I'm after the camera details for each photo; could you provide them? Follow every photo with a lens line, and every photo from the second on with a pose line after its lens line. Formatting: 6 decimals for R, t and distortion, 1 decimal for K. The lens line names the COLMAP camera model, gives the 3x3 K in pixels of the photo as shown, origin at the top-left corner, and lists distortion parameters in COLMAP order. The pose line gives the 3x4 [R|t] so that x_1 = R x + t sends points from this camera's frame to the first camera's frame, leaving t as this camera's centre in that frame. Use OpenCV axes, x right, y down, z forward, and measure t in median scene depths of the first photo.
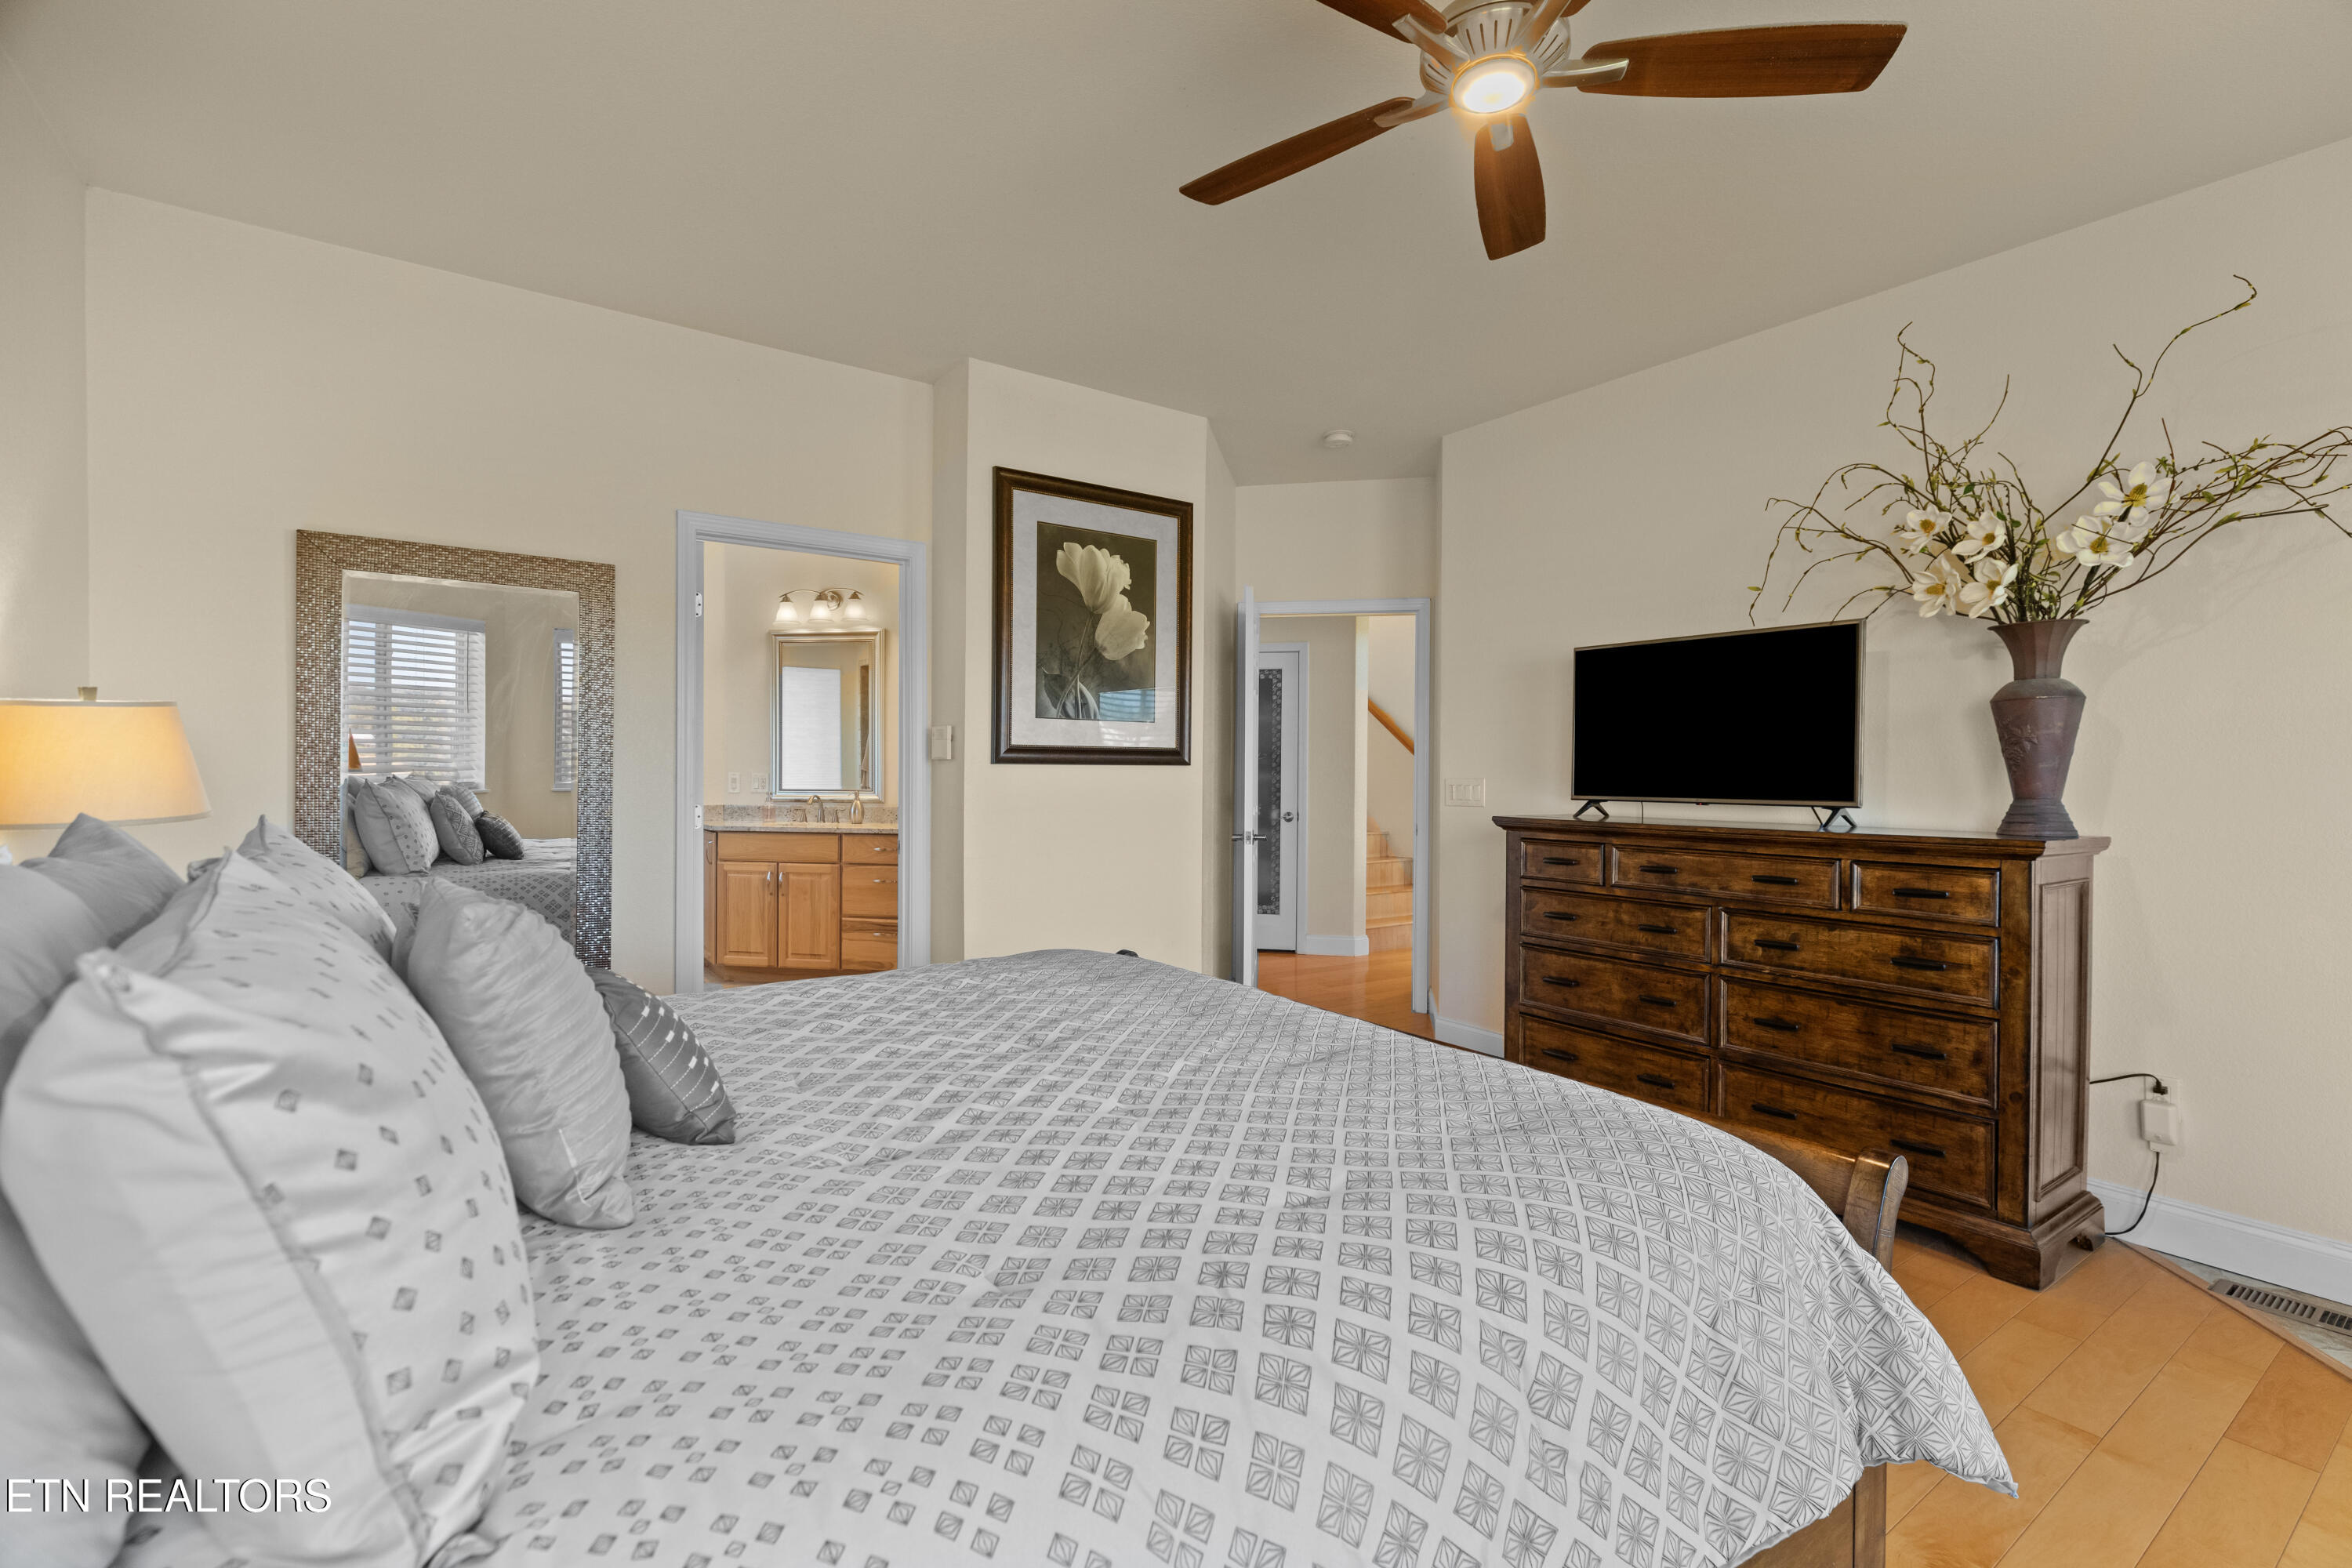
lens RADIAL K [[1059.3, 0, 1176.6], [0, 1059.3, 772.3], [0, 0, 1]] dist [0.004890, -0.000287]
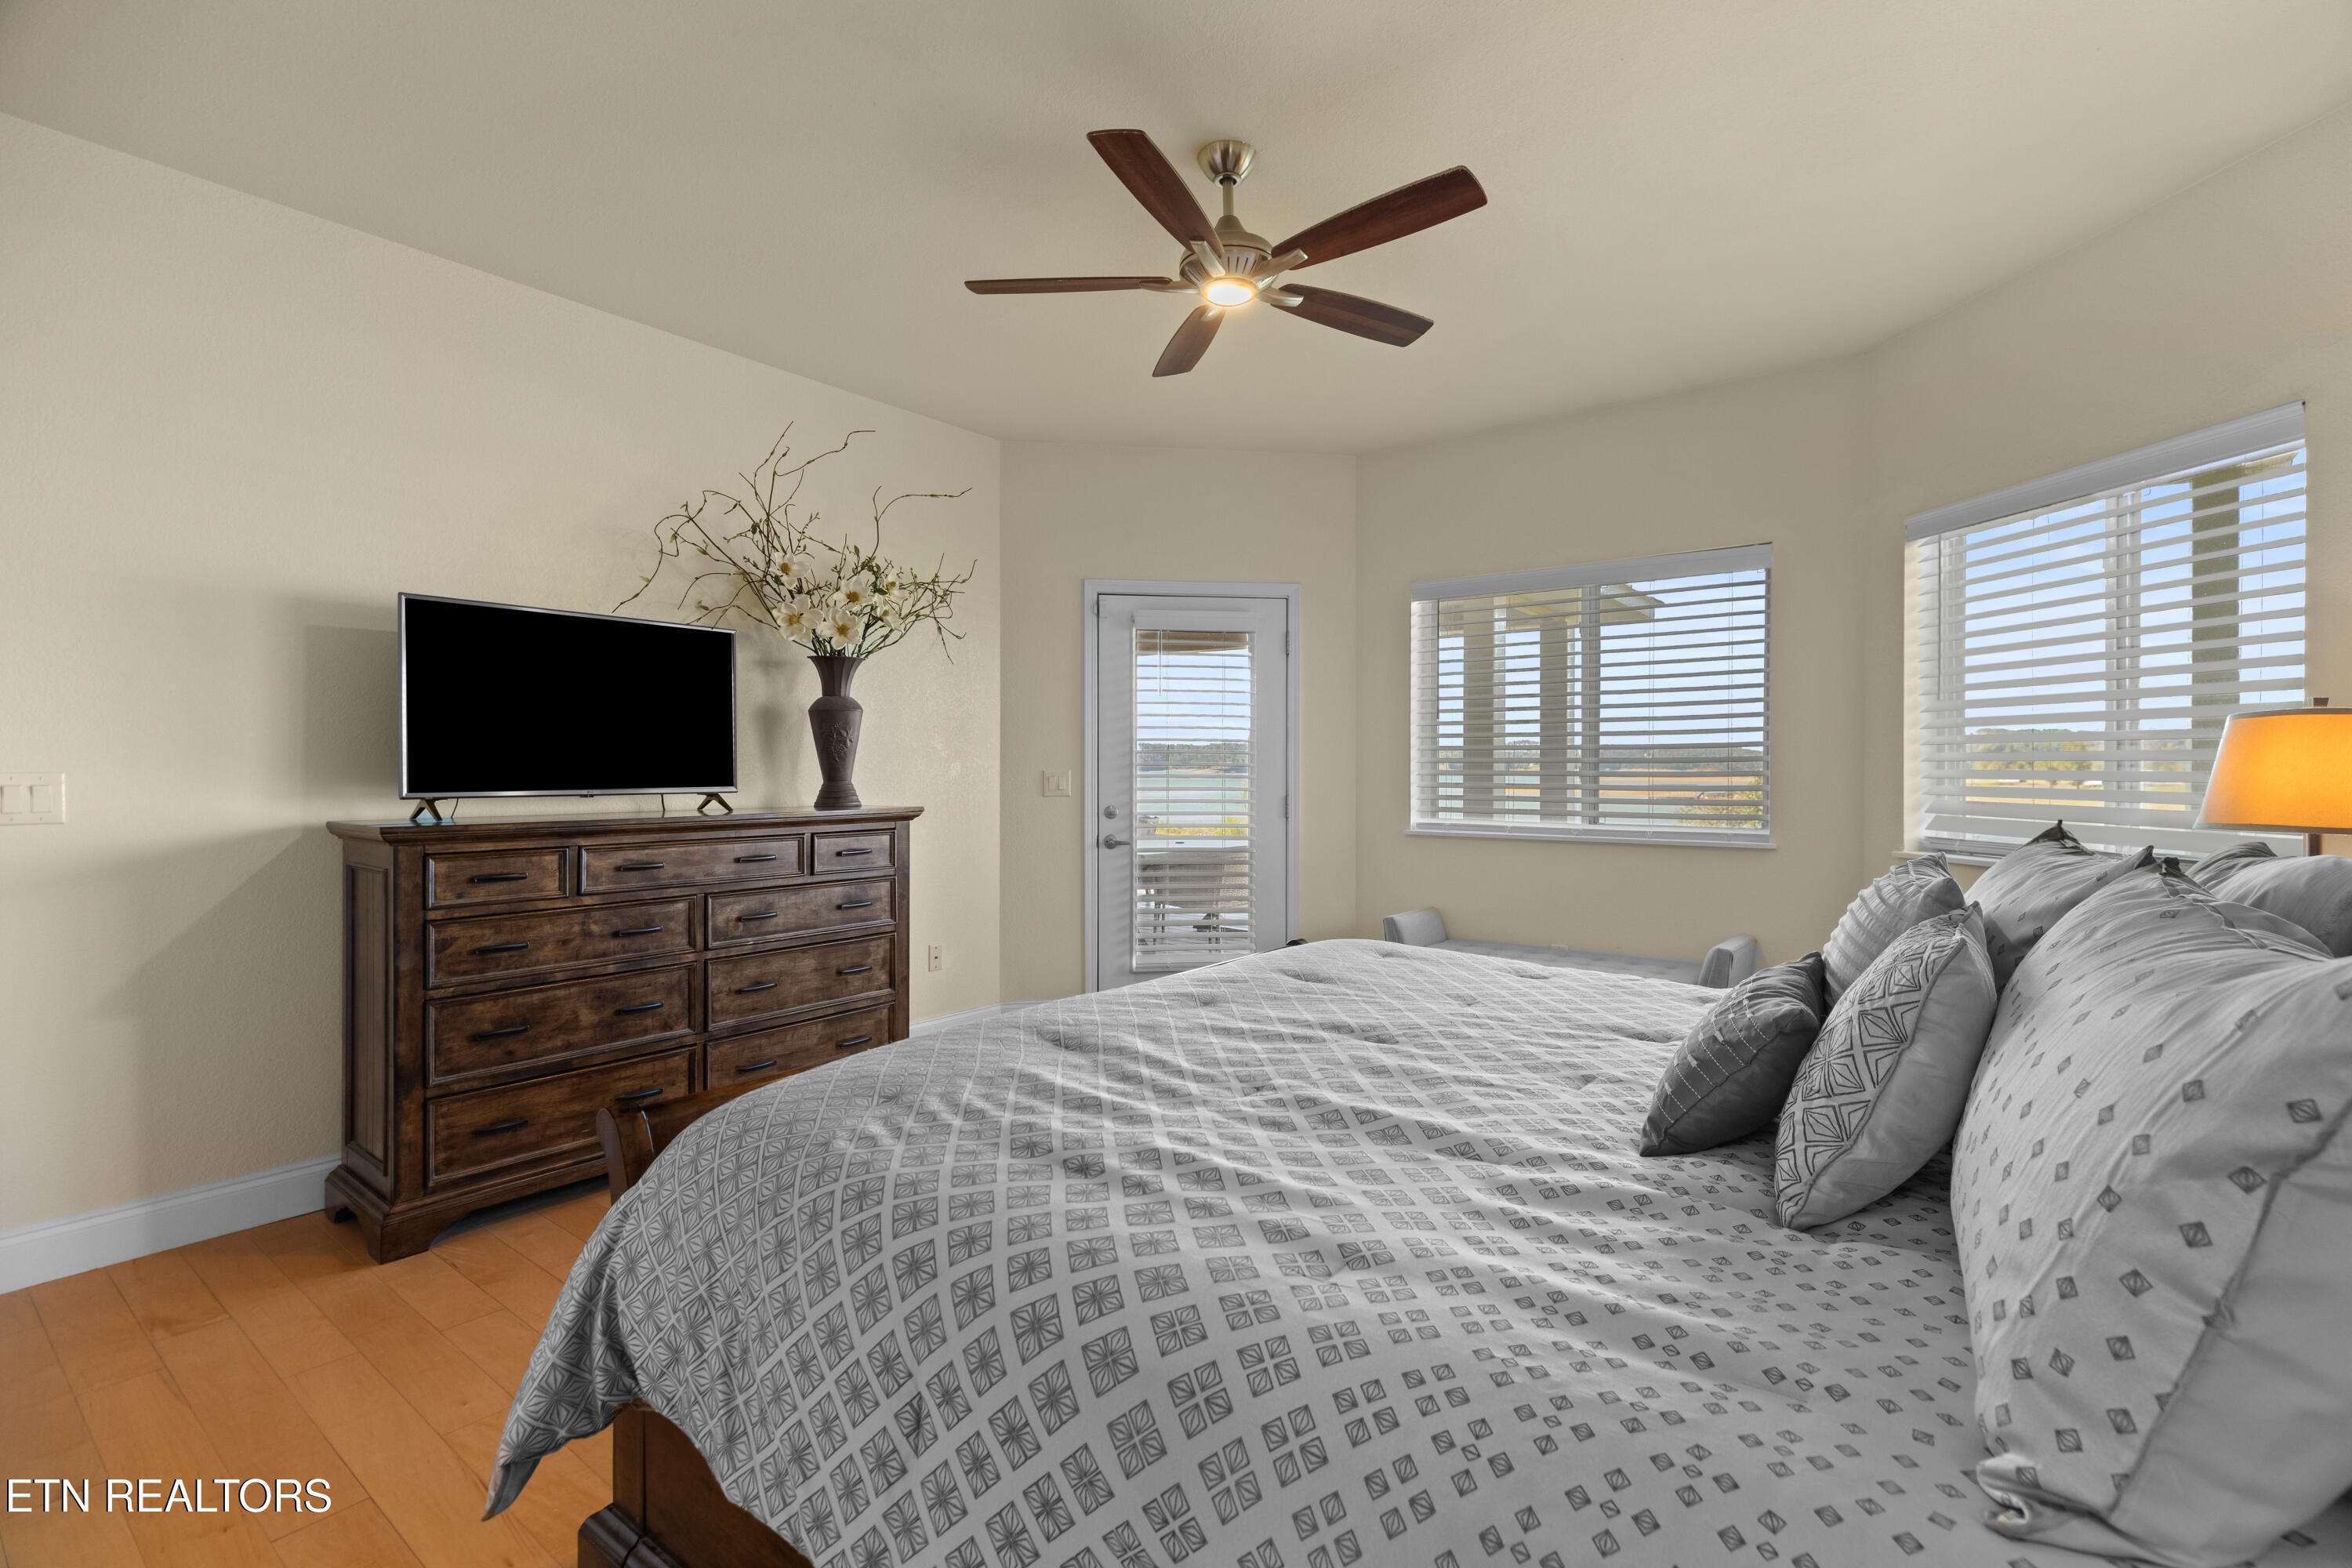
lens RADIAL K [[1059.3, 0, 1174.3], [0, 1059.3, 773.0], [0, 0, 1]] dist [0.004890, -0.000287]
pose [[-0.289910, -0.010780, 0.956993, -0.582406], [0.001364, 0.999931, 0.011677, -0.000658], [-0.957053, 0.004690, -0.289875, 0.840181]]
